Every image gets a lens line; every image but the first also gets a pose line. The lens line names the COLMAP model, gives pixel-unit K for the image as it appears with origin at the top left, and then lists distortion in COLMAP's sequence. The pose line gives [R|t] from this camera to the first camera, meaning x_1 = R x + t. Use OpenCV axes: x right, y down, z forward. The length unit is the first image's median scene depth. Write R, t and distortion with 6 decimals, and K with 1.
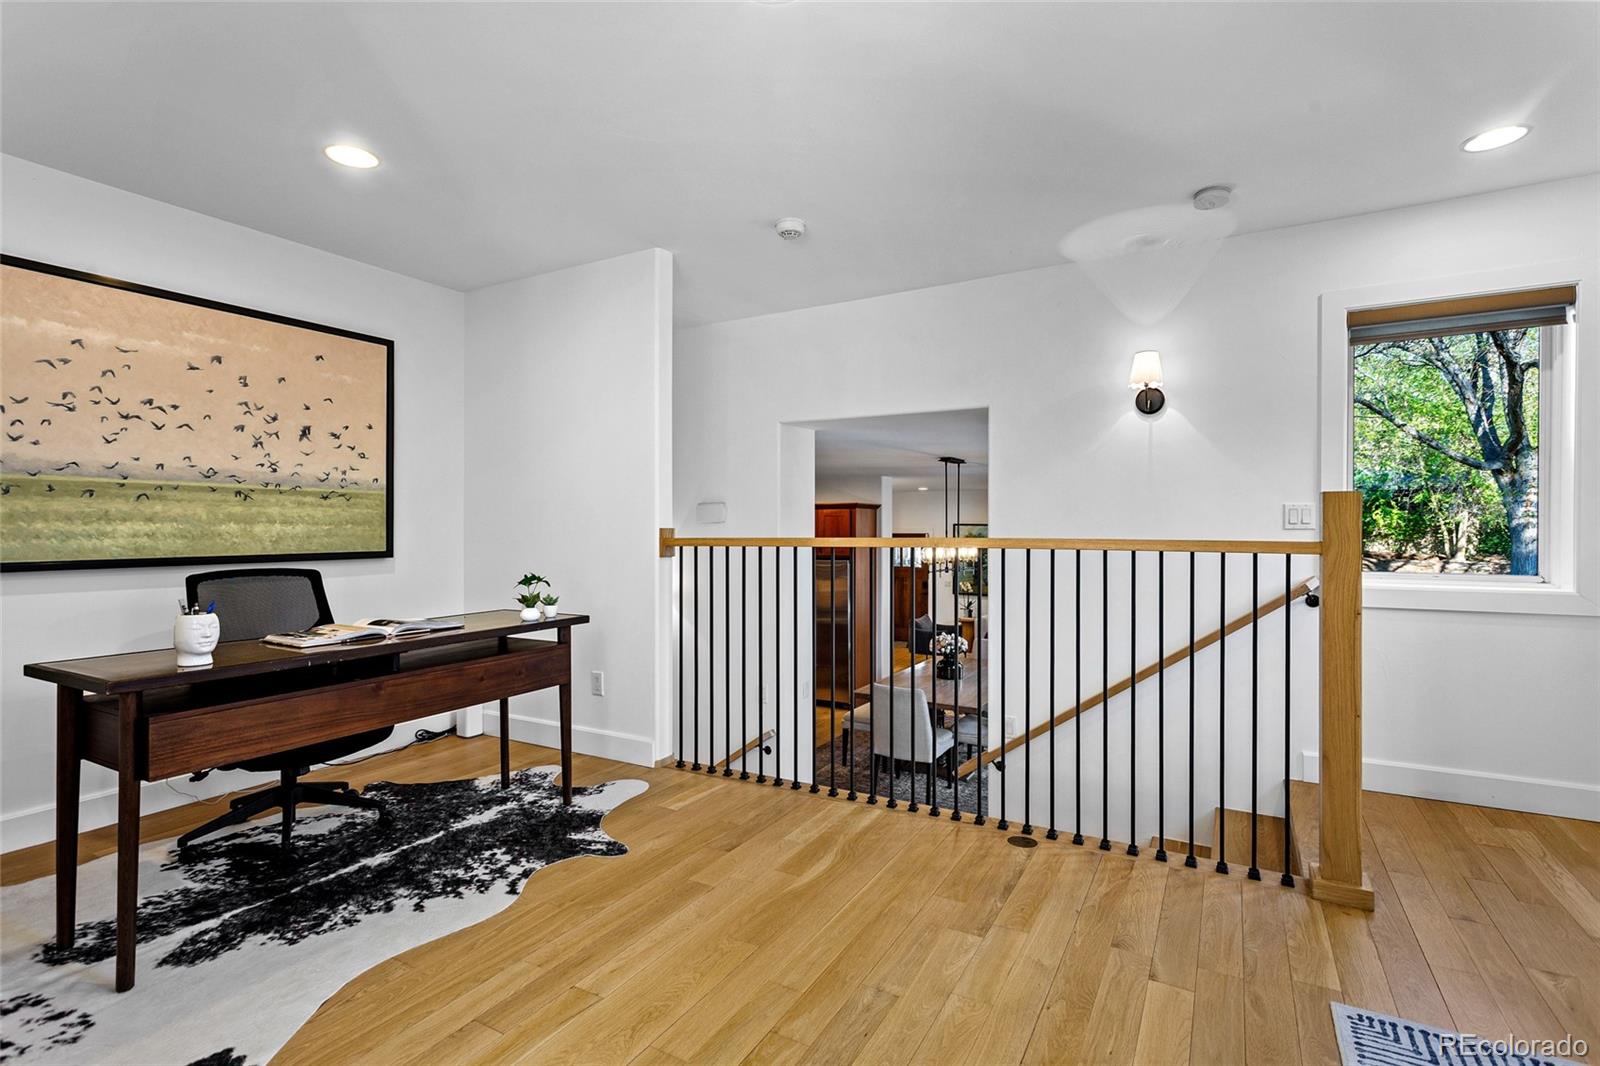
lens RADIAL K [[764.8, 0, 797.9], [0, 764.8, 530.4], [0, 0, 1]] dist [-0.000753, 0.000434]
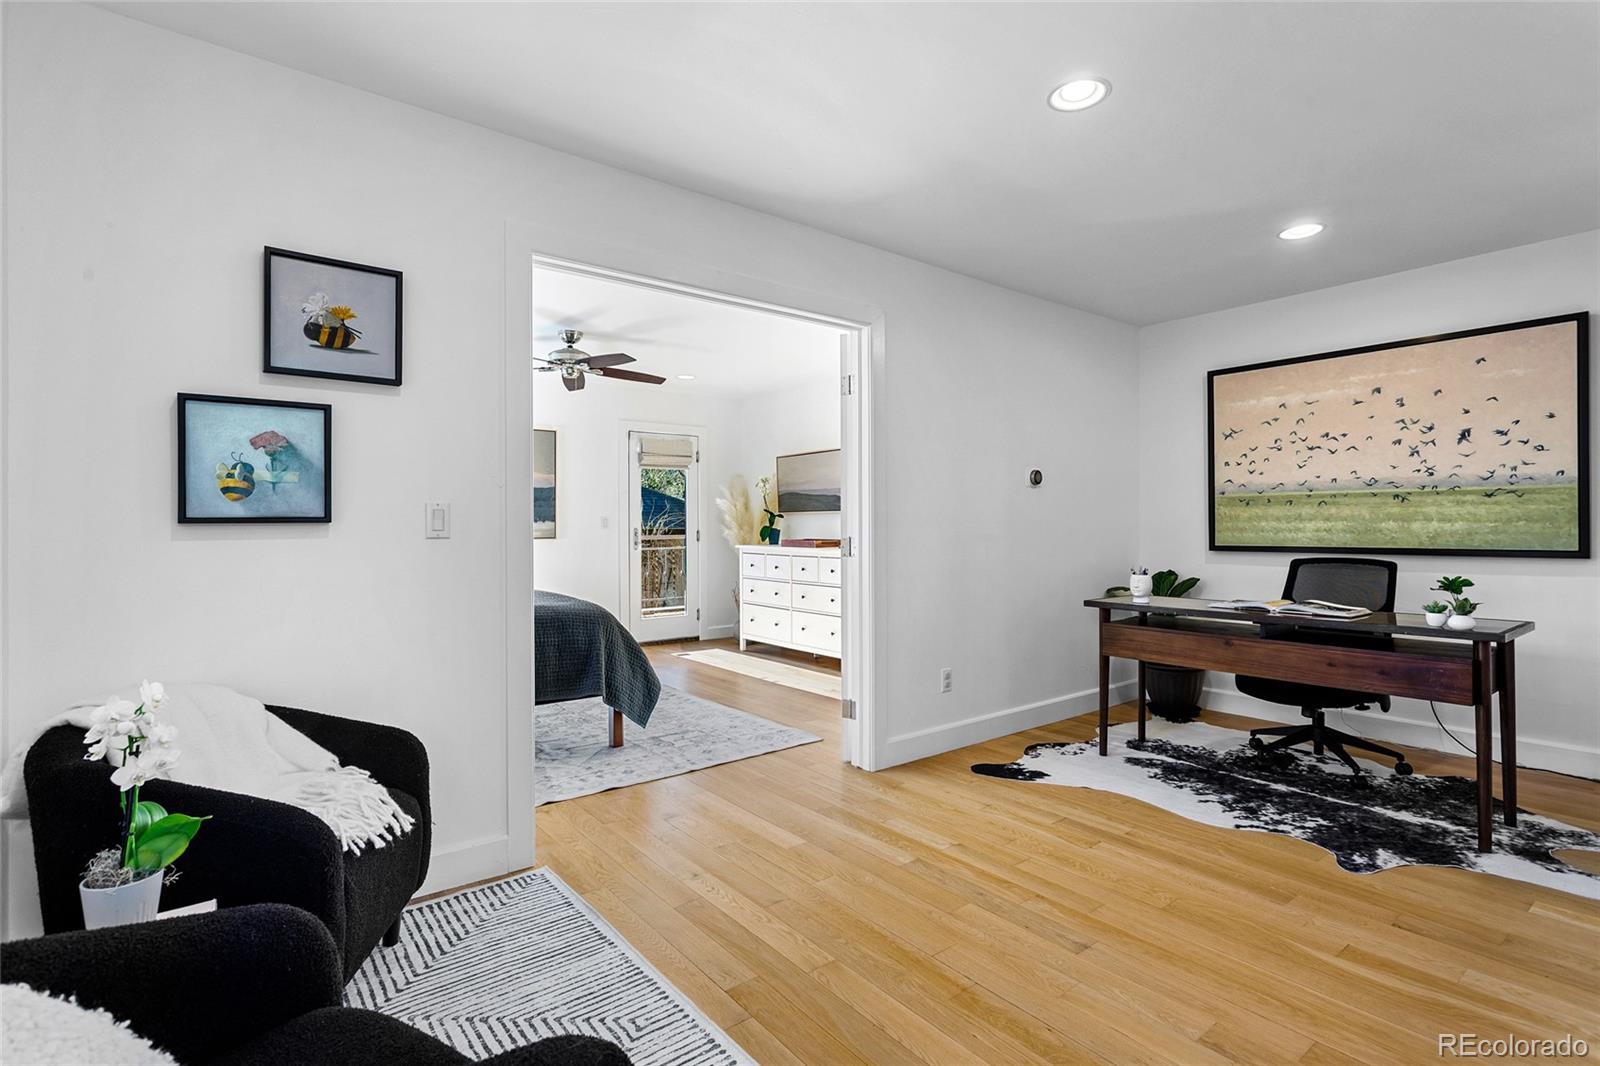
lens RADIAL K [[764.8, 0, 803.1], [0, 764.8, 520.9], [0, 0, 1]] dist [-0.000753, 0.000434]
pose [[-0.383880, 0.000017, -0.923383, 0.837554], [0.004124, 0.999990, -0.001696, -0.013361], [0.923374, -0.004460, -0.383876, 0.677388]]
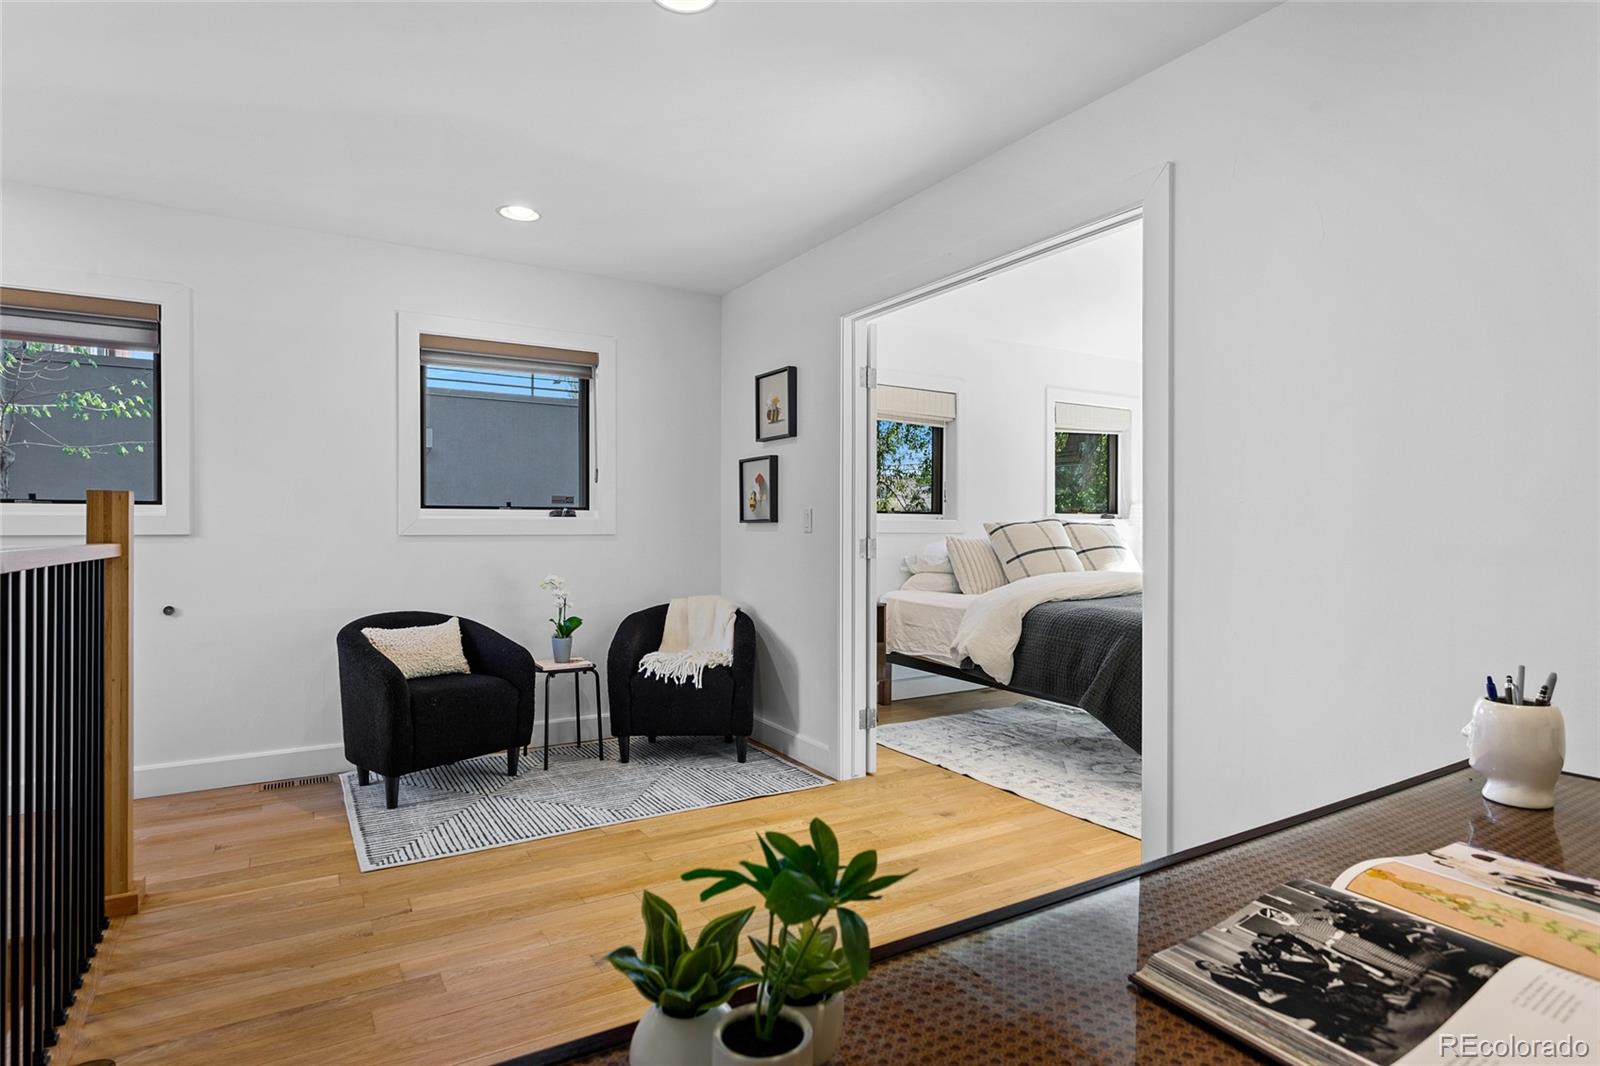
lens RADIAL K [[847.1, 0, 801.1], [0, 847.1, 530.7], [0, 0, 1]] dist [0.003084, 0.000305]
pose [[-0.879718, -0.009077, 0.475409, -0.473163], [-0.002928, 0.999902, 0.013673, -0.020995], [-0.475487, 0.010637, -0.879658, 1.244813]]
